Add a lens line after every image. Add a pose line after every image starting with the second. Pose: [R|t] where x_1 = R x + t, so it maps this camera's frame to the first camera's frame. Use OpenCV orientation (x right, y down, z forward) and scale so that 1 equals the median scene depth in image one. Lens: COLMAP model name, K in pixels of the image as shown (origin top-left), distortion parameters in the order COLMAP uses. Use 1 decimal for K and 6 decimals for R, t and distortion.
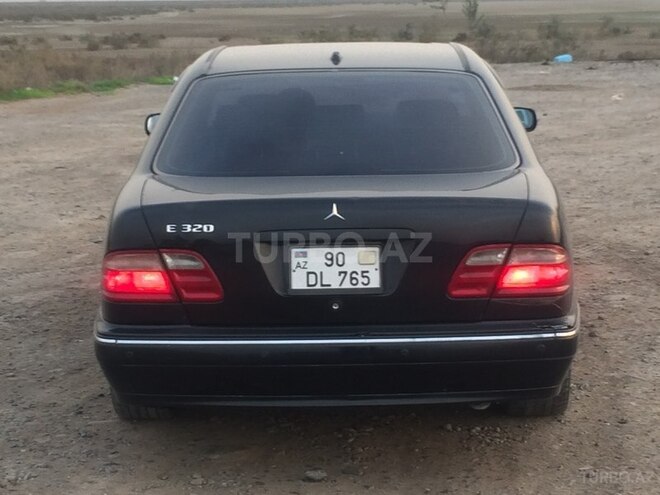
lens RADIAL K [[1572.6, 0, 330.0], [0, 1572.6, 247.5], [0, 0, 1]] dist [0.032985, 0.126851]
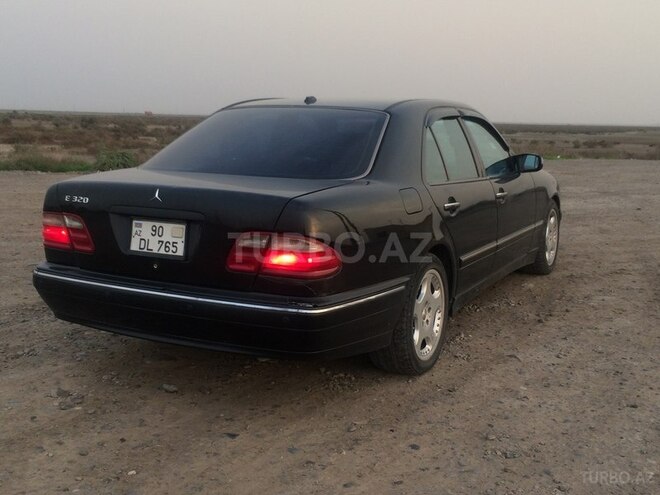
lens RADIAL K [[786.4, 0, 330.0], [0, 786.4, 247.5], [0, 0, 1]] dist [-0.011642, -0.008410]
pose [[0.906076, 0.107335, -0.409275, 0.409666], [-0.103645, 0.994123, 0.031259, -0.014636], [0.410225, 0.014096, 0.911875, 0.452467]]
